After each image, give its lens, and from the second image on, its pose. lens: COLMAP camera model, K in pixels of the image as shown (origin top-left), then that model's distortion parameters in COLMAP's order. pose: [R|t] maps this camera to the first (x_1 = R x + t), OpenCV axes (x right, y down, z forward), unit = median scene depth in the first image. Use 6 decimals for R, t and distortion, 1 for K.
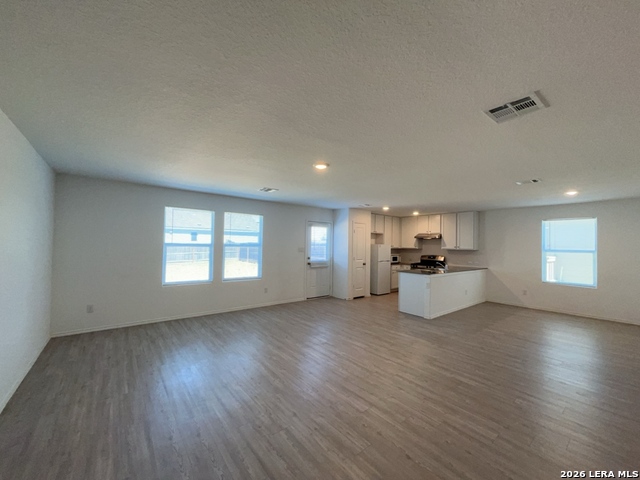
lens RADIAL K [[258.3, 0, 322.3], [0, 258.3, 241.9], [0, 0, 1]] dist [0.000858, -0.000329]
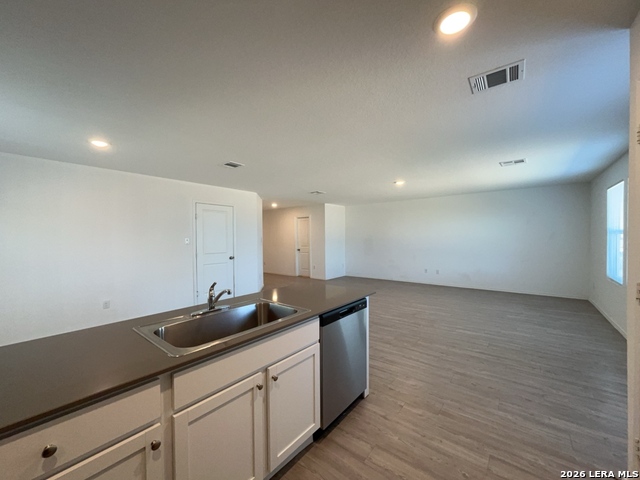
lens RADIAL K [[258.3, 0, 321.7], [0, 258.3, 241.5], [0, 0, 1]] dist [0.000858, -0.000329]
pose [[-0.975184, -0.006898, -0.221287, 0.386110], [-0.007067, 0.999975, -0.000026, 0.032038], [0.221281, 0.001539, -0.975209, 1.156738]]
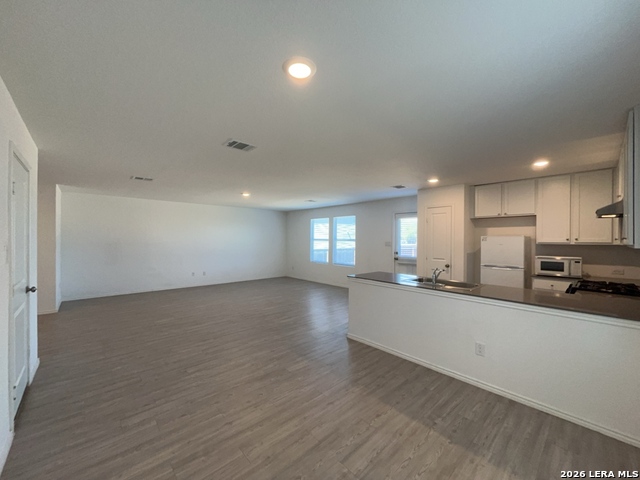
lens RADIAL K [[258.3, 0, 321.2], [0, 258.3, 241.1], [0, 0, 1]] dist [0.000858, -0.000329]
pose [[0.065700, -0.007556, -0.997811, 0.869212], [0.009255, 0.999933, -0.006962, 0.023541], [0.997797, -0.008777, 0.065765, 0.667686]]
